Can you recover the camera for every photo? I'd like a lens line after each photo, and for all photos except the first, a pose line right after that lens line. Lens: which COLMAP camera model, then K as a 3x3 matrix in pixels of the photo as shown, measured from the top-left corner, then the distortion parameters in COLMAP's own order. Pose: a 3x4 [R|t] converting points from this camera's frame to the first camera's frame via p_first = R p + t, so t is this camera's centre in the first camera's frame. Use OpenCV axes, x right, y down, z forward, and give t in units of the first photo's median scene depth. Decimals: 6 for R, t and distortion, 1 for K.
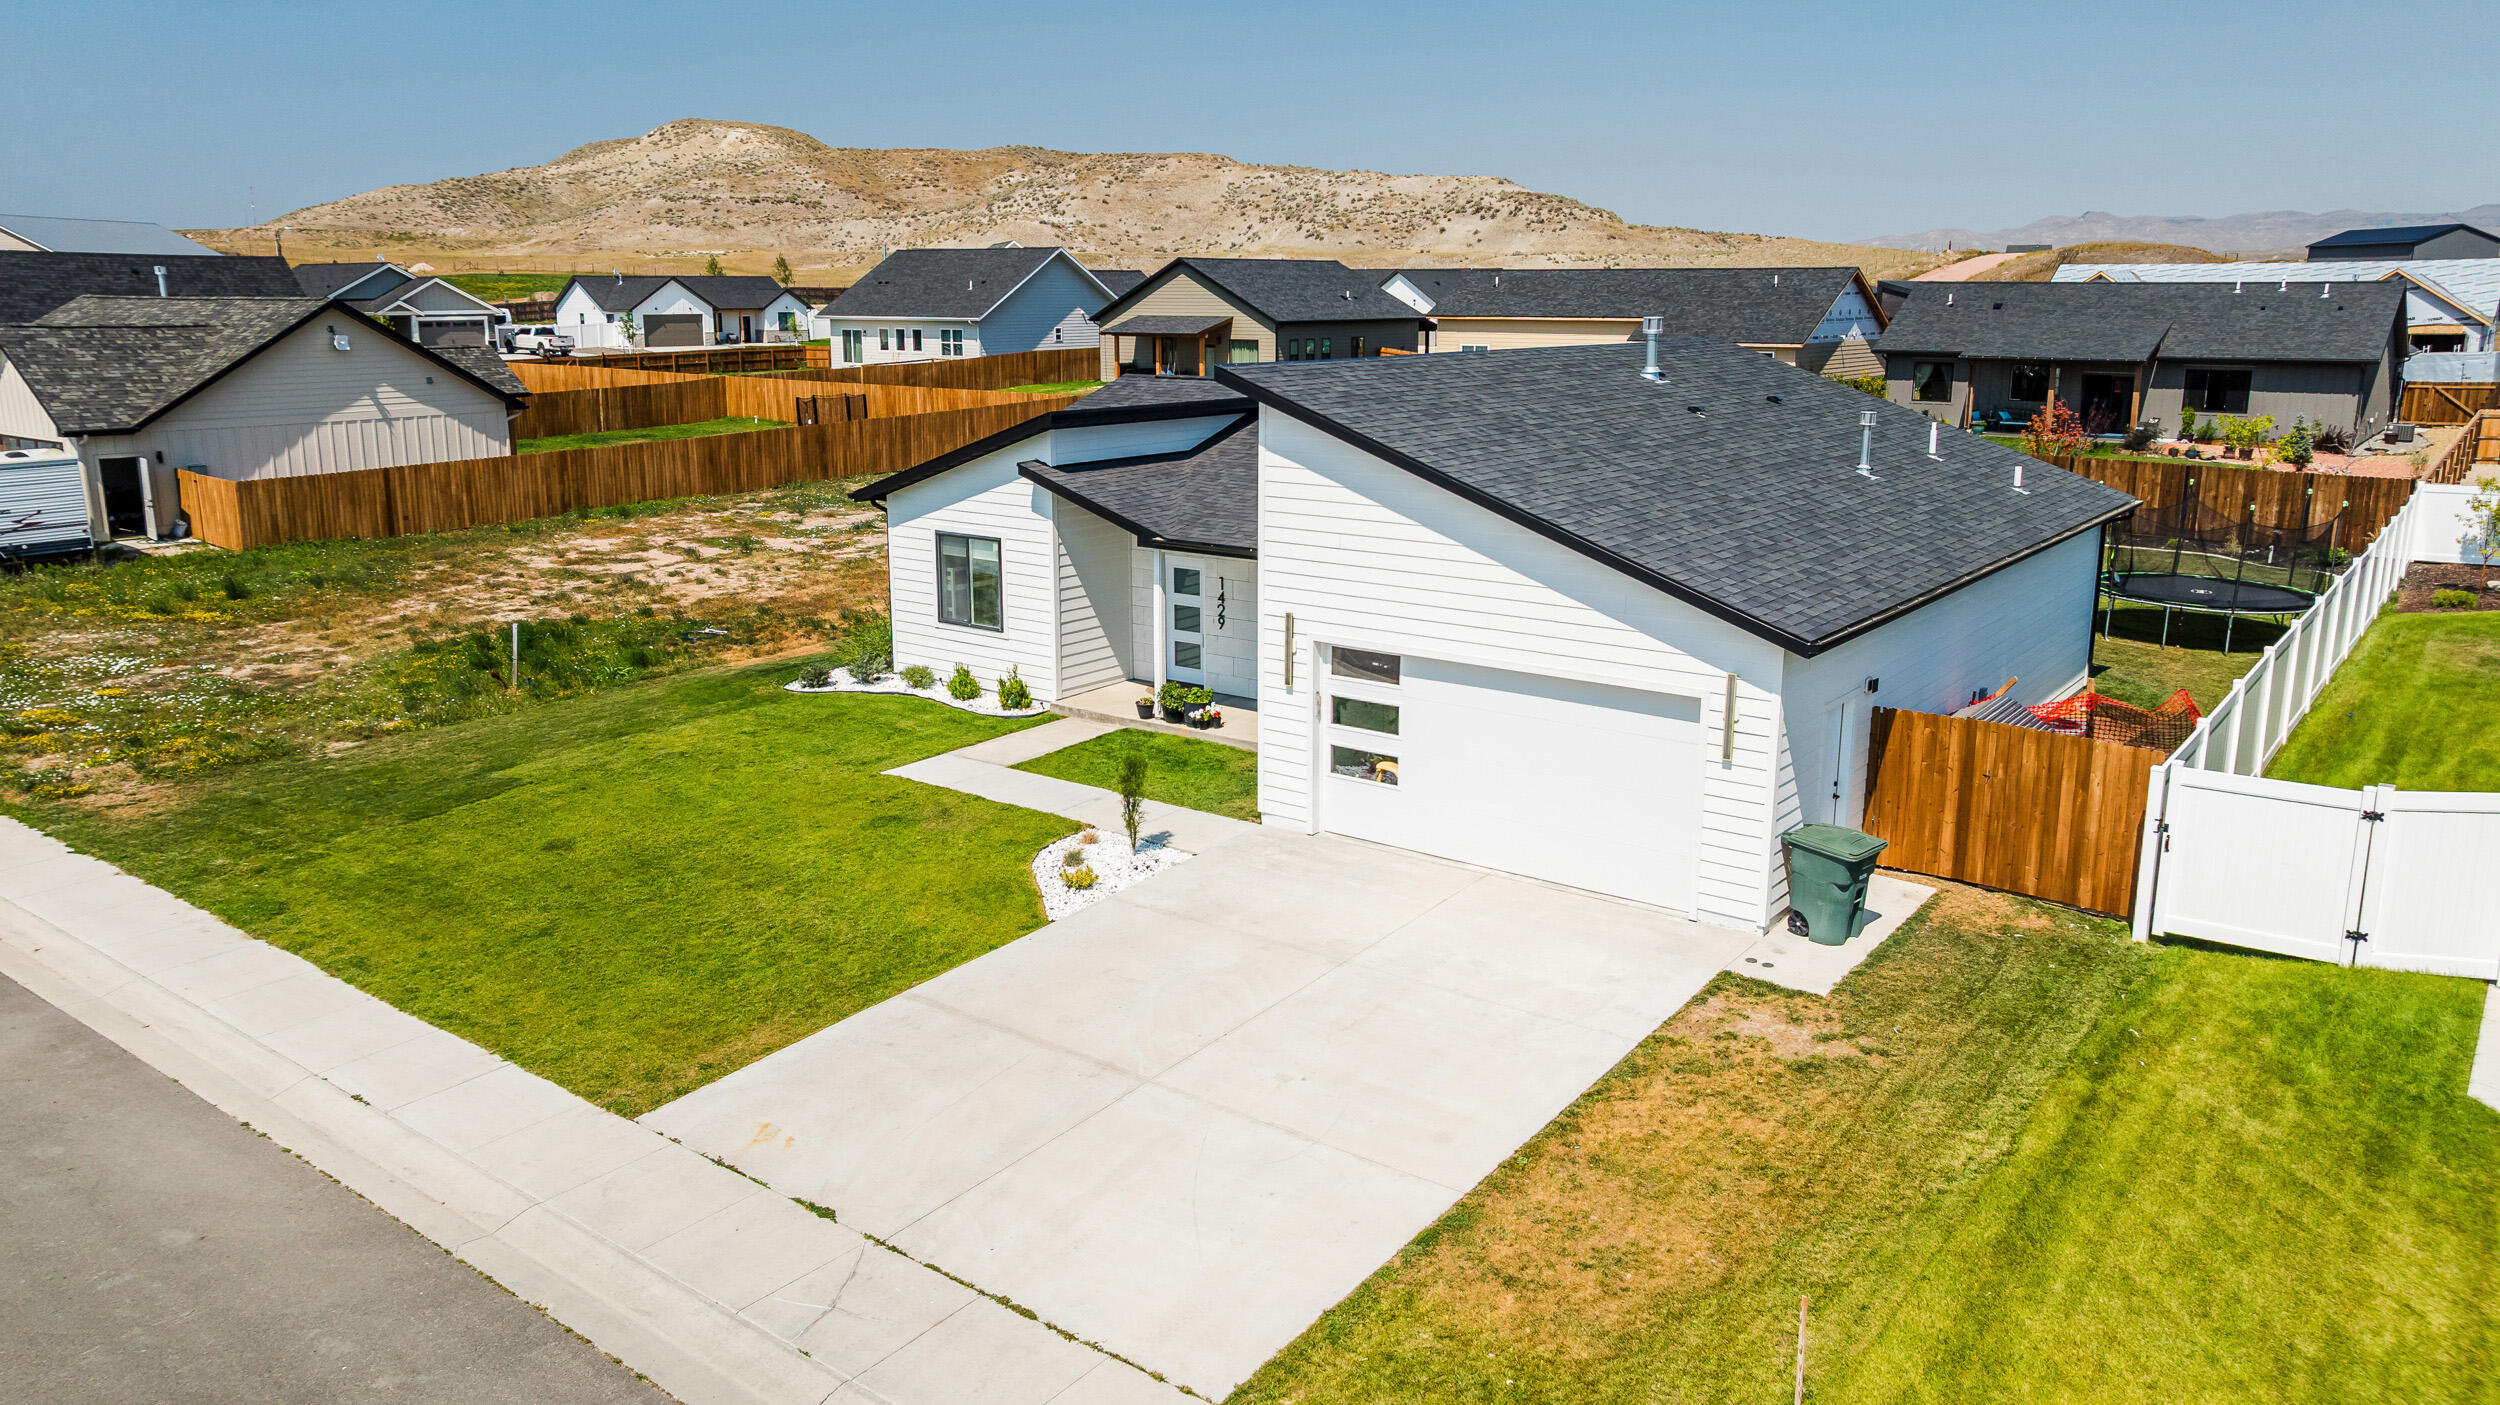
lens RADIAL K [[1752.2, 0, 1259.6], [0, 1752.2, 697.9], [0, 0, 1]] dist [-0.026904, 0.023923]
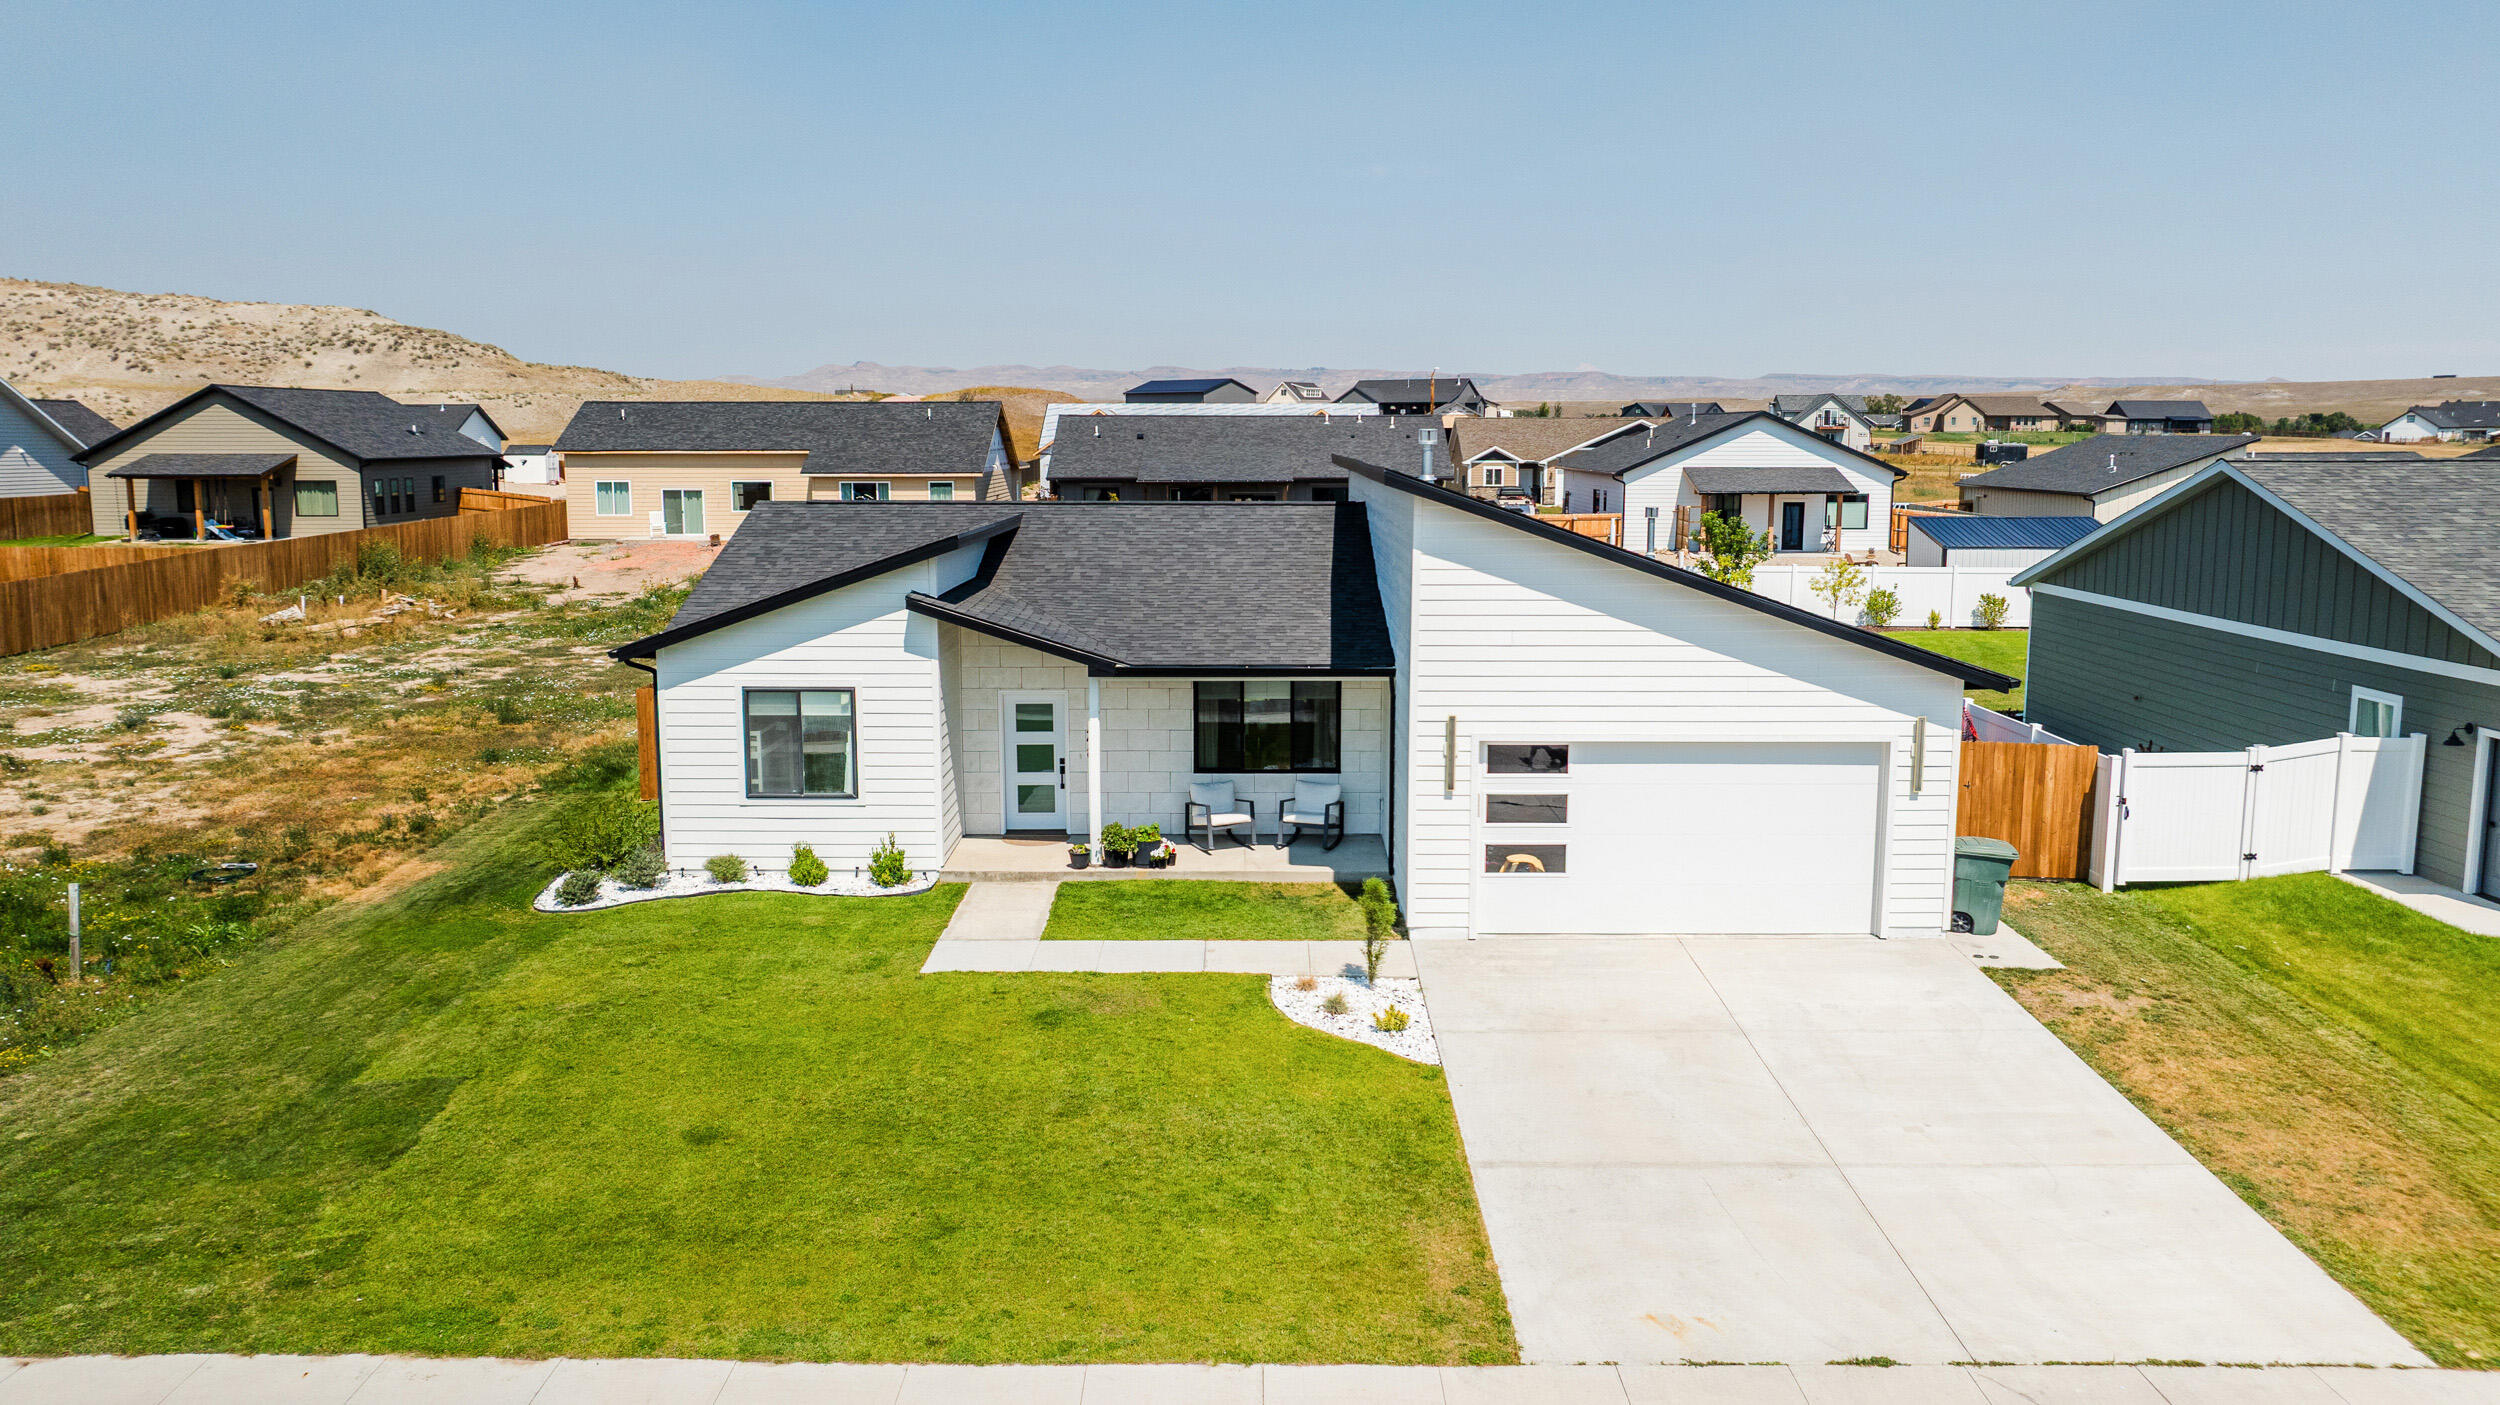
lens RADIAL K [[1752.2, 0, 1267.3], [0, 1752.2, 702.8], [0, 0, 1]] dist [-0.026904, 0.023923]
pose [[0.792849, -0.090990, 0.602588, -0.652836], [0.136926, 0.990107, -0.030655, -0.039756], [-0.593837, 0.106814, 0.797464, 0.274192]]
